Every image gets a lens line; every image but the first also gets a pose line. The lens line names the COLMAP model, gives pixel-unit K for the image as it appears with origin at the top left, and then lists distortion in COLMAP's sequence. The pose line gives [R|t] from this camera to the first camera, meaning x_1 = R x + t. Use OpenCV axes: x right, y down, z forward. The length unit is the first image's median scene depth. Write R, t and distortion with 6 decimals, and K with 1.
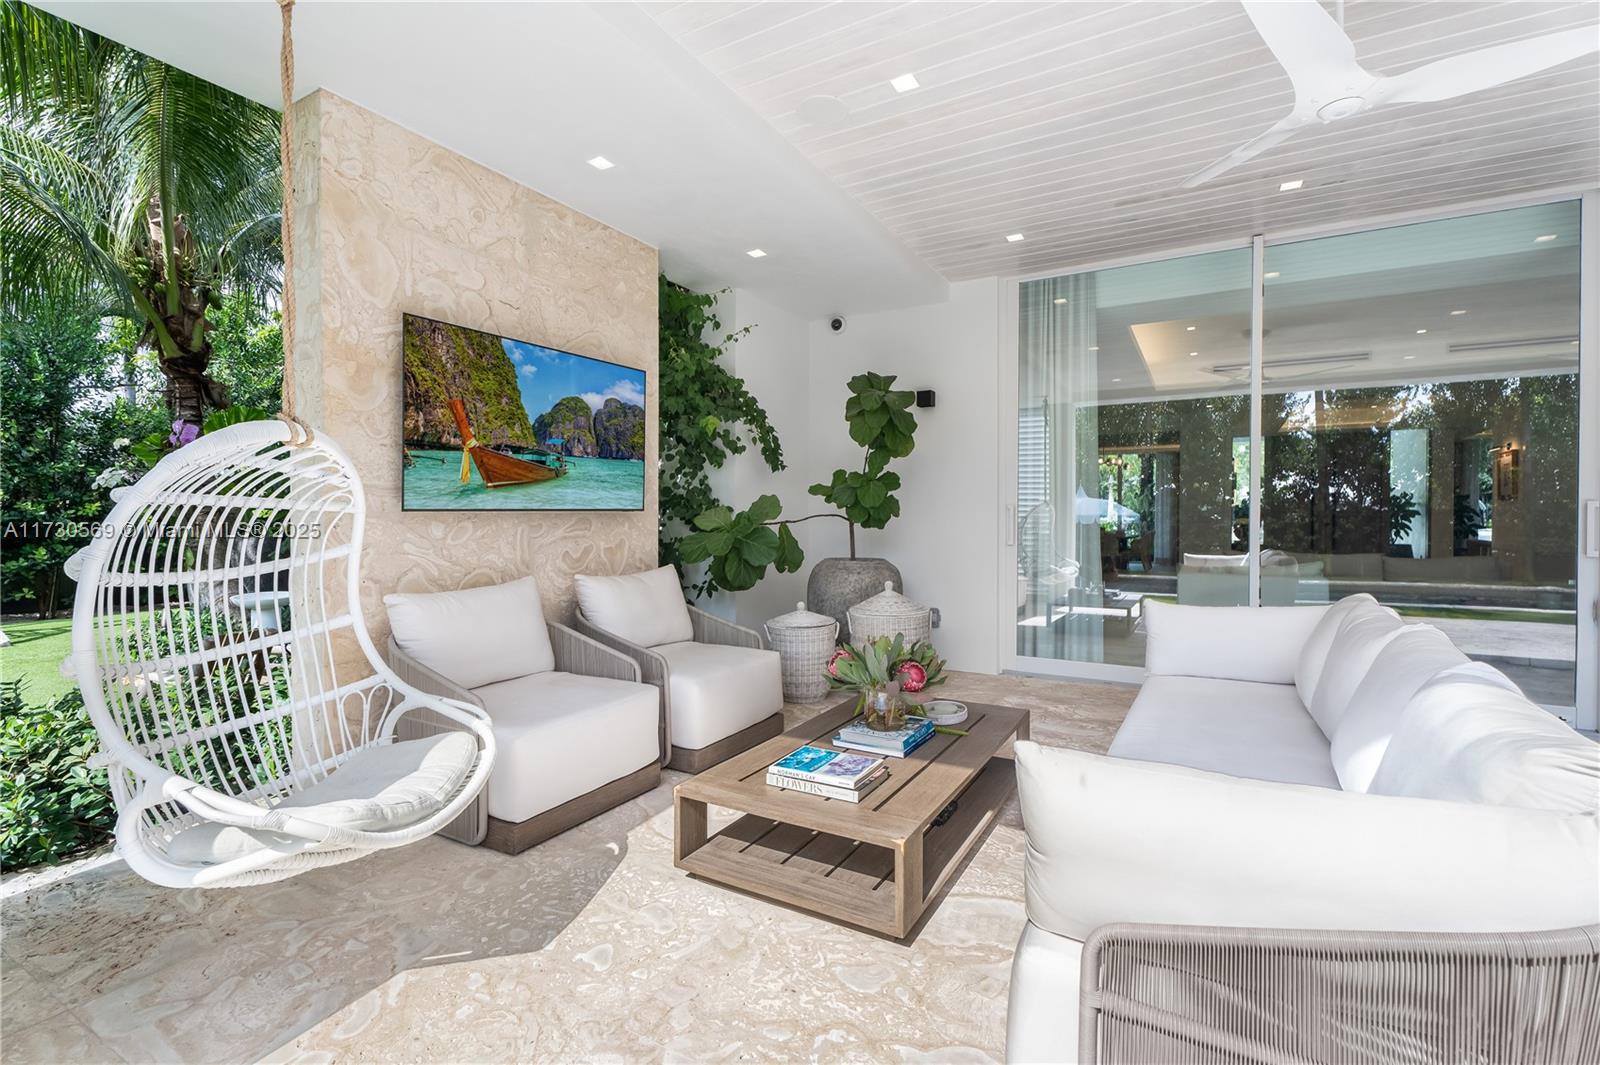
lens RADIAL K [[724.3, 0, 800.2], [0, 724.3, 516.5], [0, 0, 1]] dist [0.002611, 0.001030]
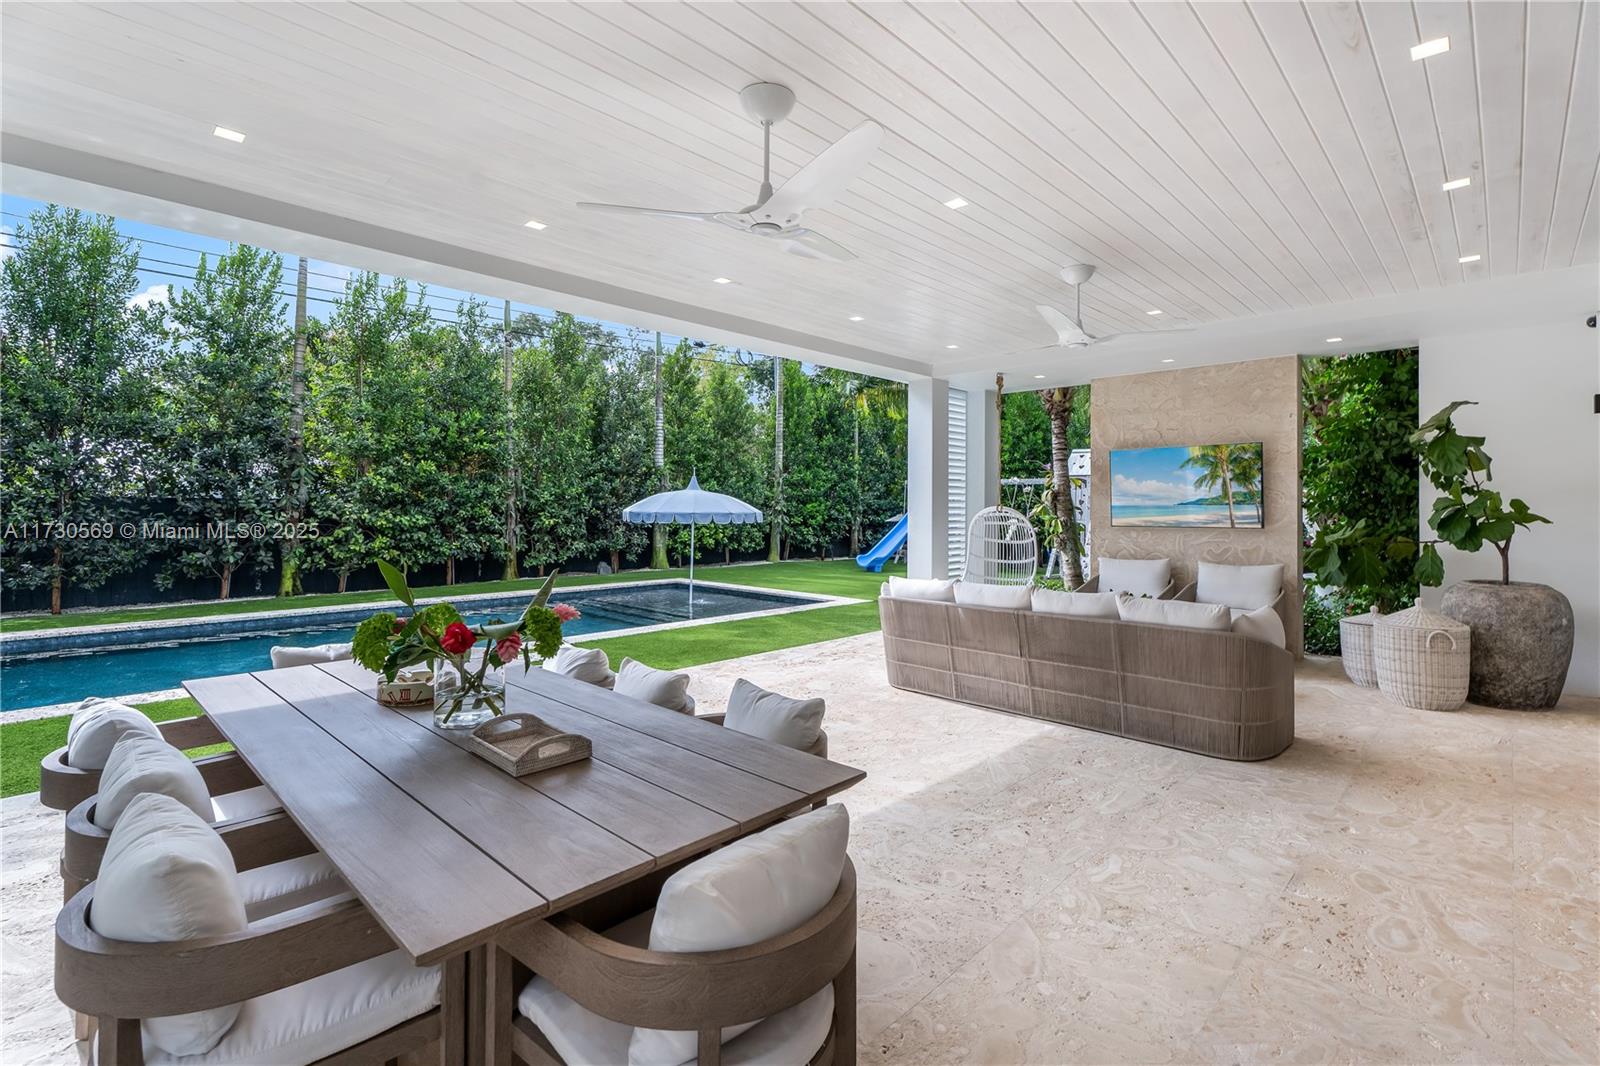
lens RADIAL K [[724.3, 0, 800.2], [0, 724.3, 517.0], [0, 0, 1]] dist [0.002611, 0.001030]
pose [[-0.248953, 0.005259, -0.968501, 1.765179], [-0.009013, 0.999929, 0.007746, -0.040019], [0.968474, 0.010658, -0.248888, 0.441309]]
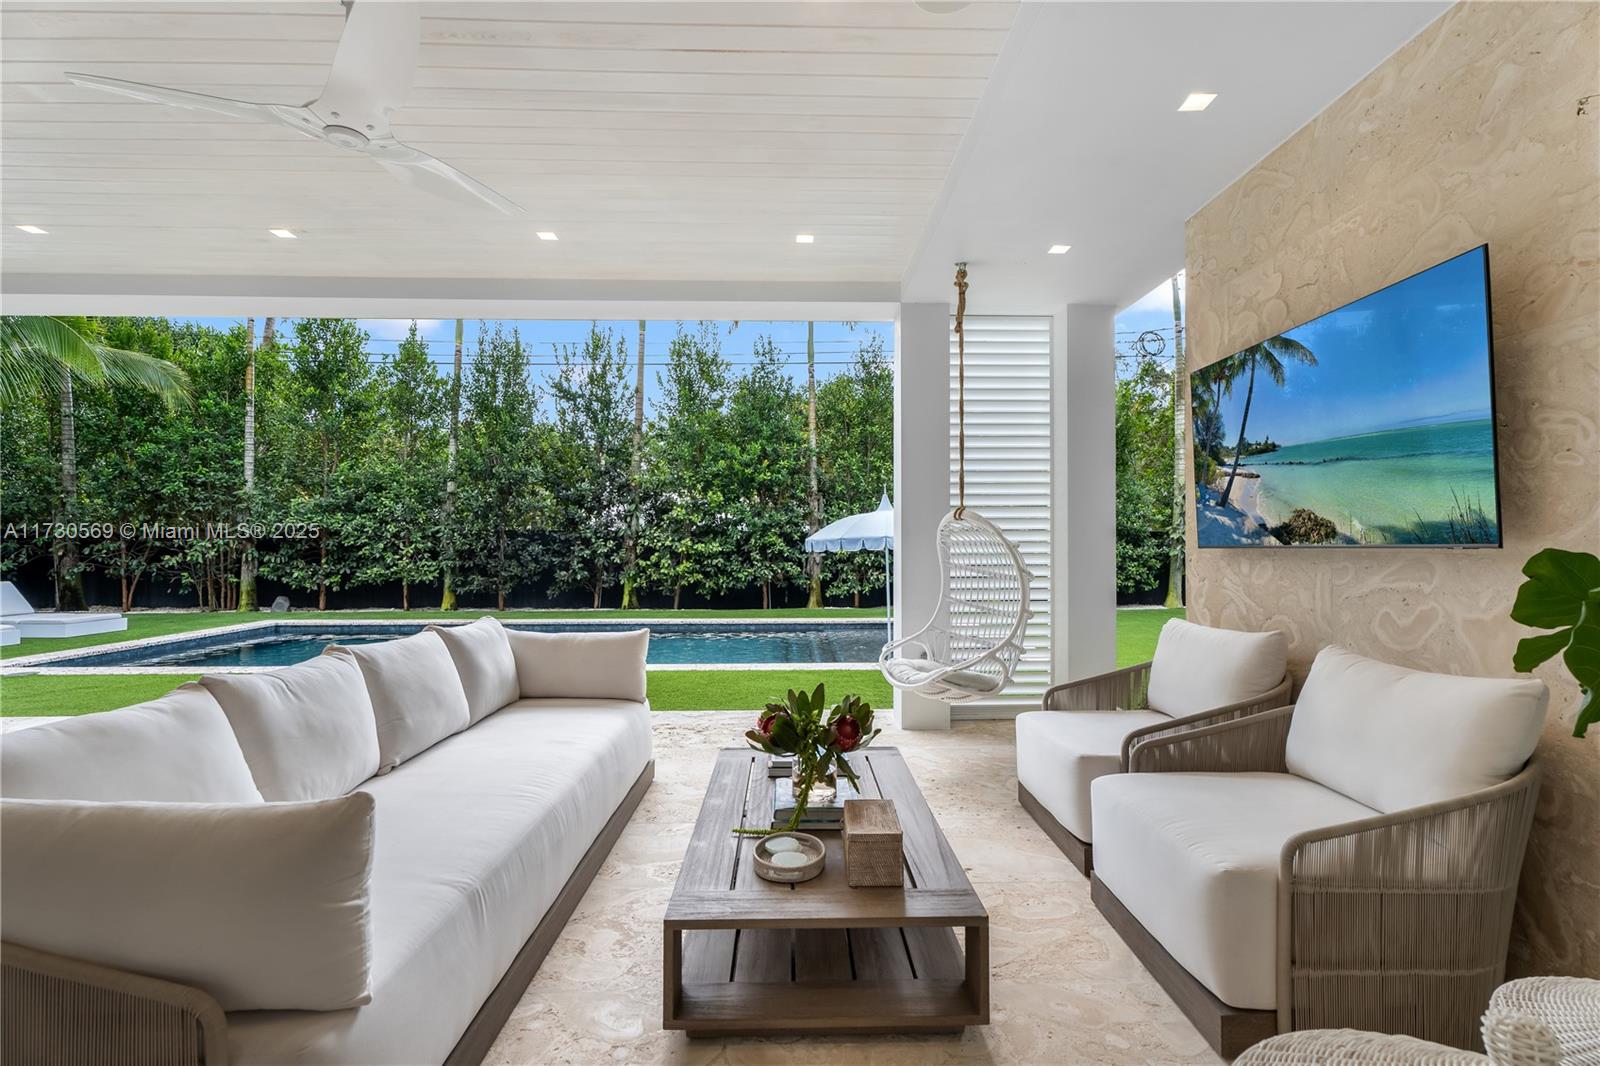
lens RADIAL K [[721.7, 0, 802.2], [0, 721.7, 542.8], [0, 0, 1]] dist [0.003052, 0.000640]
pose [[-0.856074, -0.004160, -0.516837, 0.432087], [-0.005021, 0.999987, 0.000268, -0.009681], [0.516829, 0.002824, -0.856084, 1.278299]]
